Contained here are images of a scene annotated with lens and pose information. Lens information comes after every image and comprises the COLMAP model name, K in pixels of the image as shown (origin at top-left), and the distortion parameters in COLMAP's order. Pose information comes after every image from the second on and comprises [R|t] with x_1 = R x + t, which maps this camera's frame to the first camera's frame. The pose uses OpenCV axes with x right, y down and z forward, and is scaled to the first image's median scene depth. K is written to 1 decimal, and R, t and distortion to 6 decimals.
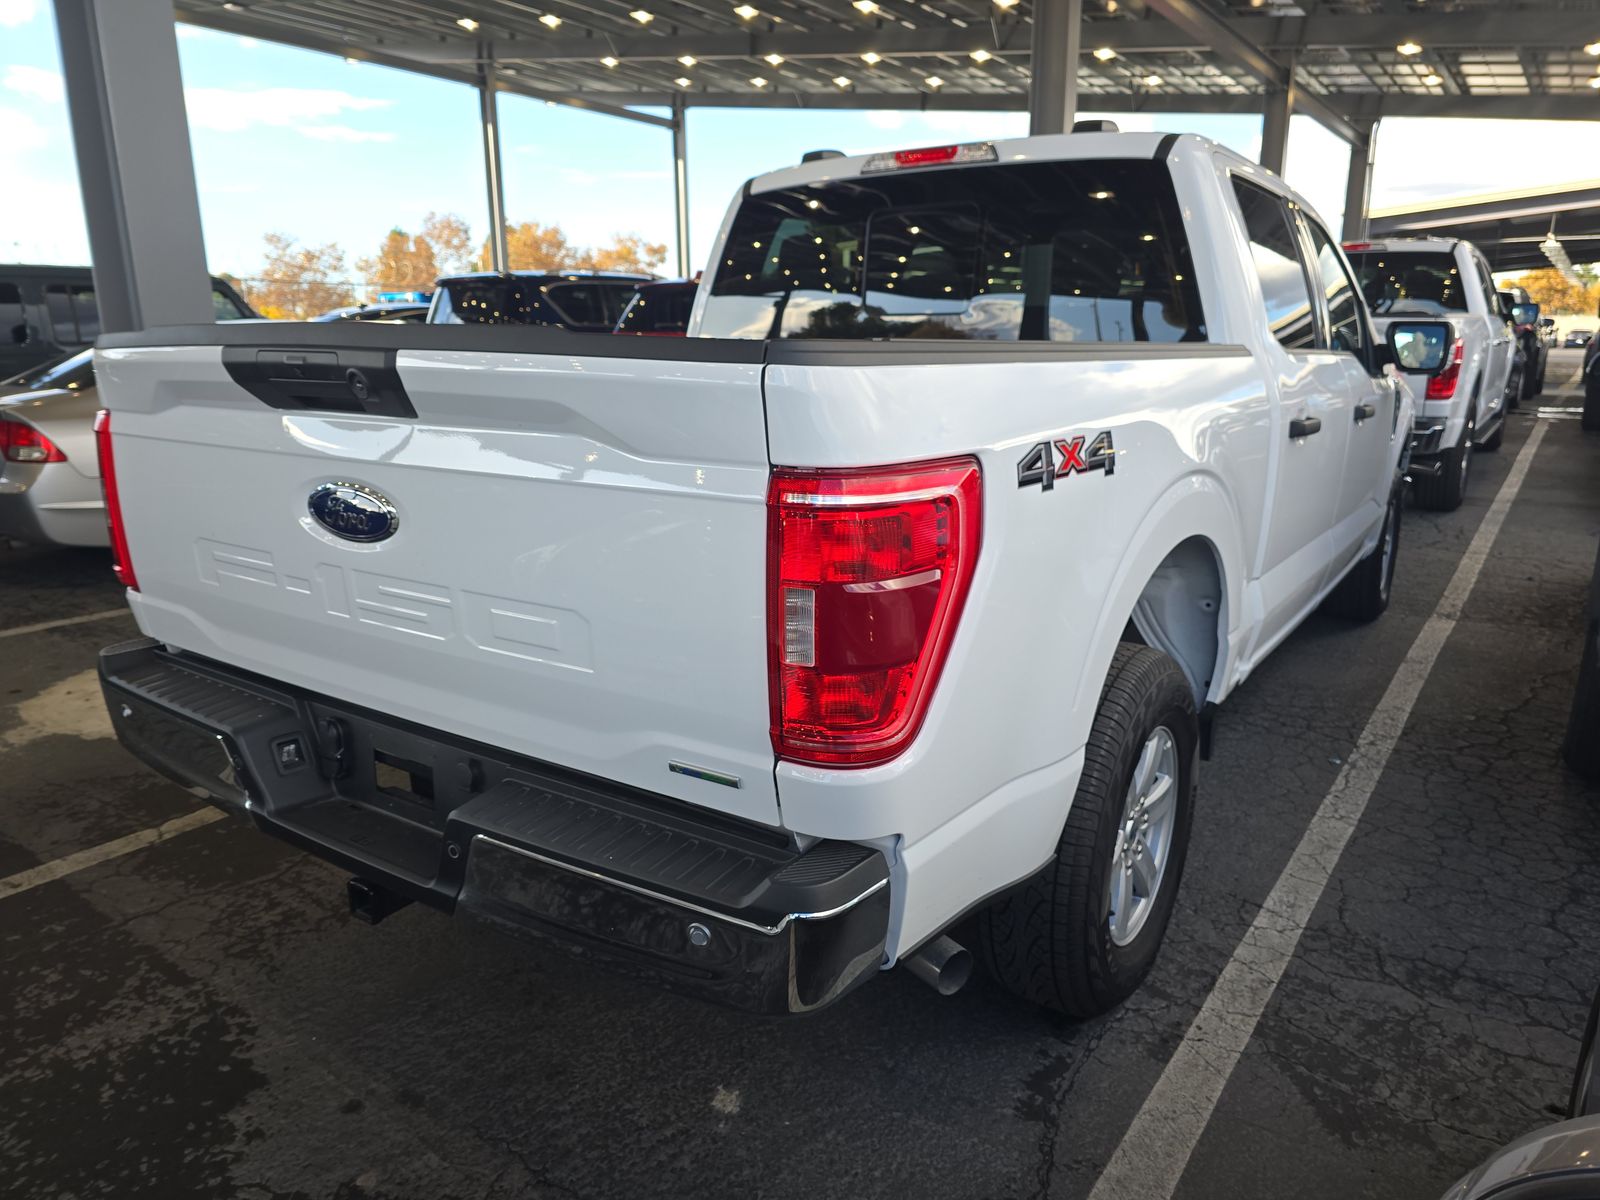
lens RADIAL K [[1090.9, 0, 770.9], [0, 1090.9, 594.3], [0, 0, 1]] dist [0.054916, -0.050710]
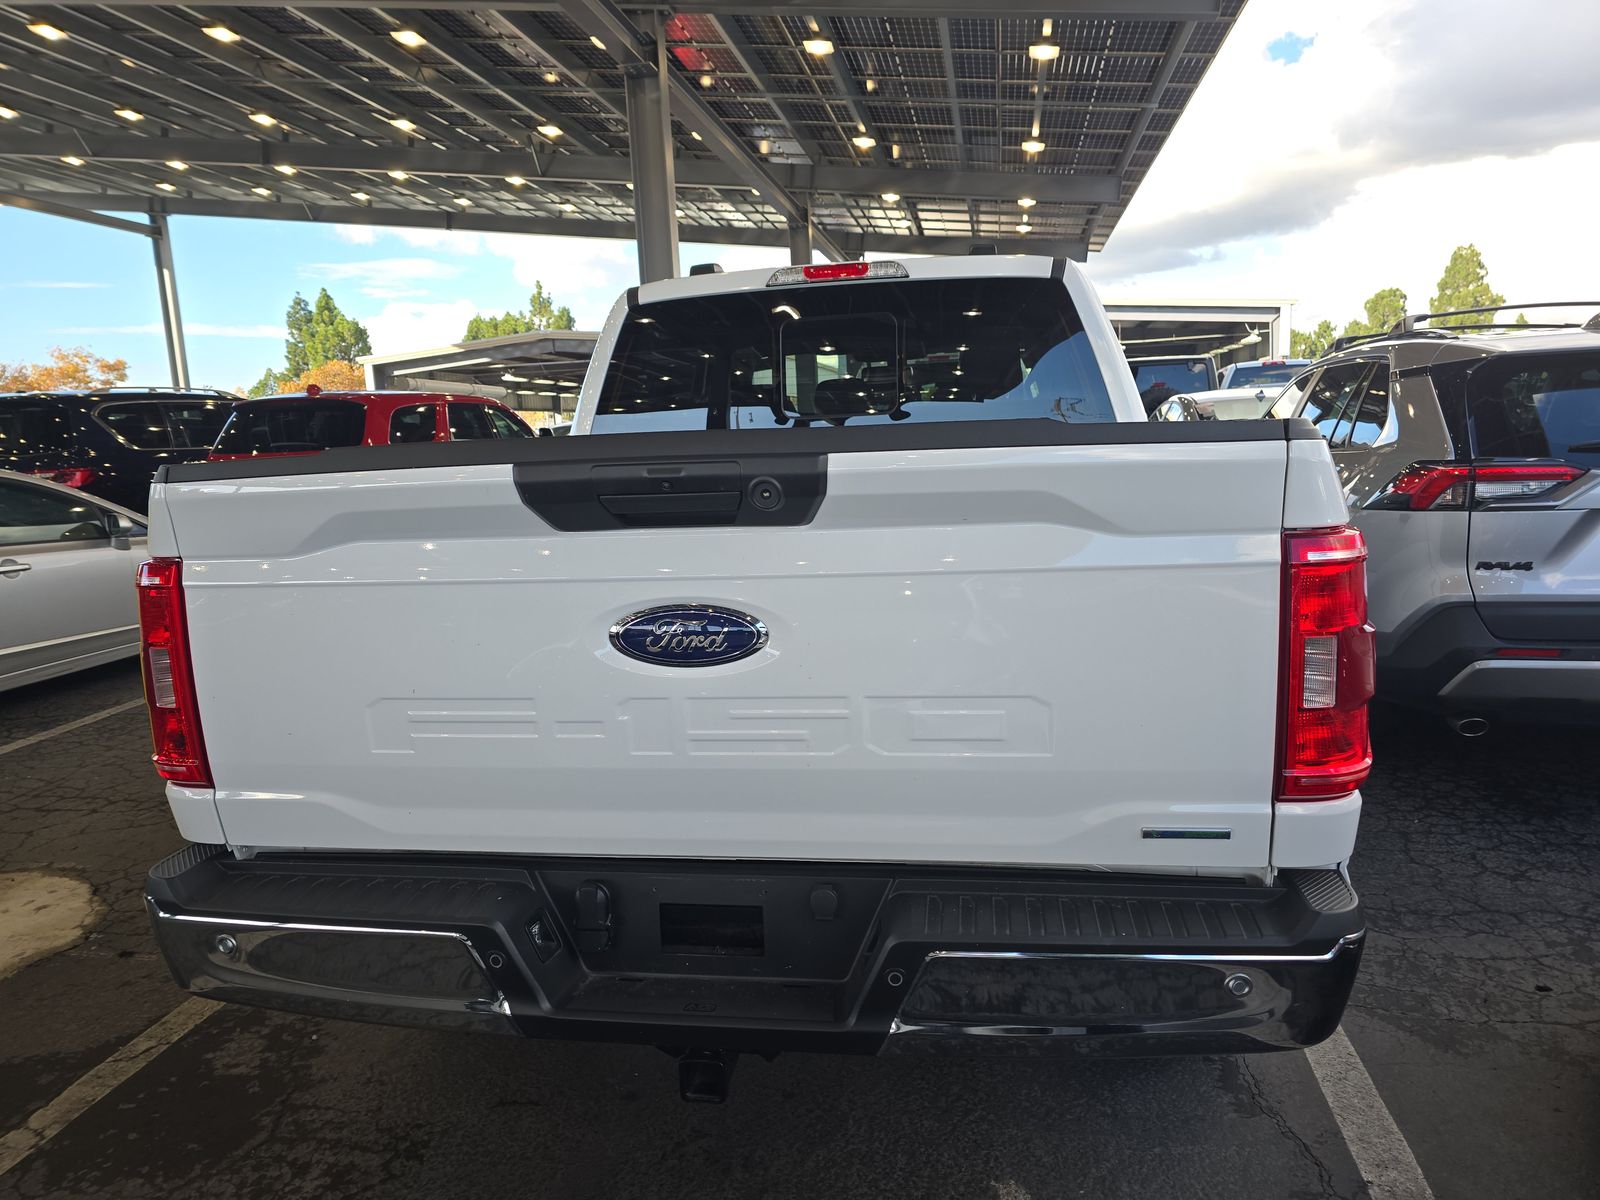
lens RADIAL K [[1090.9, 0, 770.9], [0, 1090.9, 594.3], [0, 0, 1]] dist [0.054916, -0.050710]
pose [[0.902632, -0.101654, 0.418236, -0.085672], [0.141542, 0.987770, -0.065392, -0.004890], [-0.406474, 0.118223, 0.905981, 0.018618]]
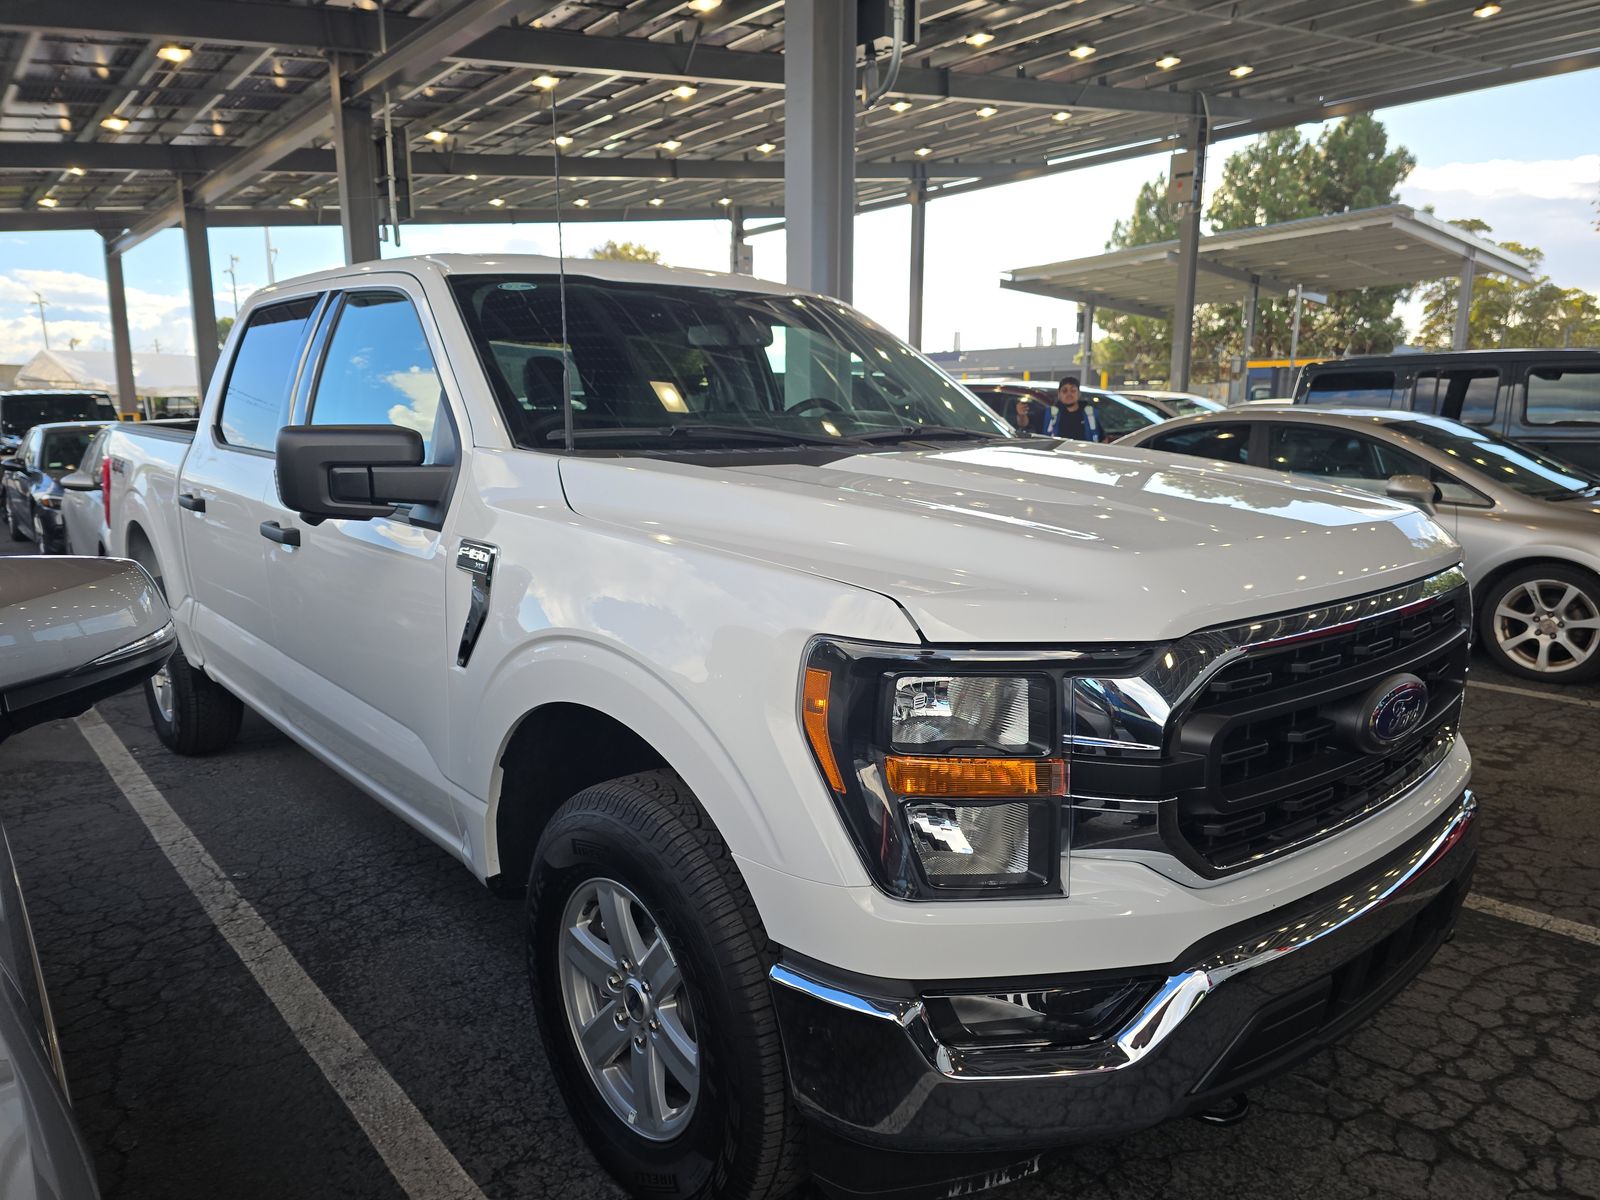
lens RADIAL K [[1090.9, 0, 770.9], [0, 1090.9, 594.3], [0, 0, 1]] dist [0.054916, -0.050710]
pose [[-0.254852, 0.174872, -0.951036, 0.317137], [-0.217685, 0.947891, 0.232627, -0.099287], [0.942159, 0.266312, -0.203505, 0.395513]]
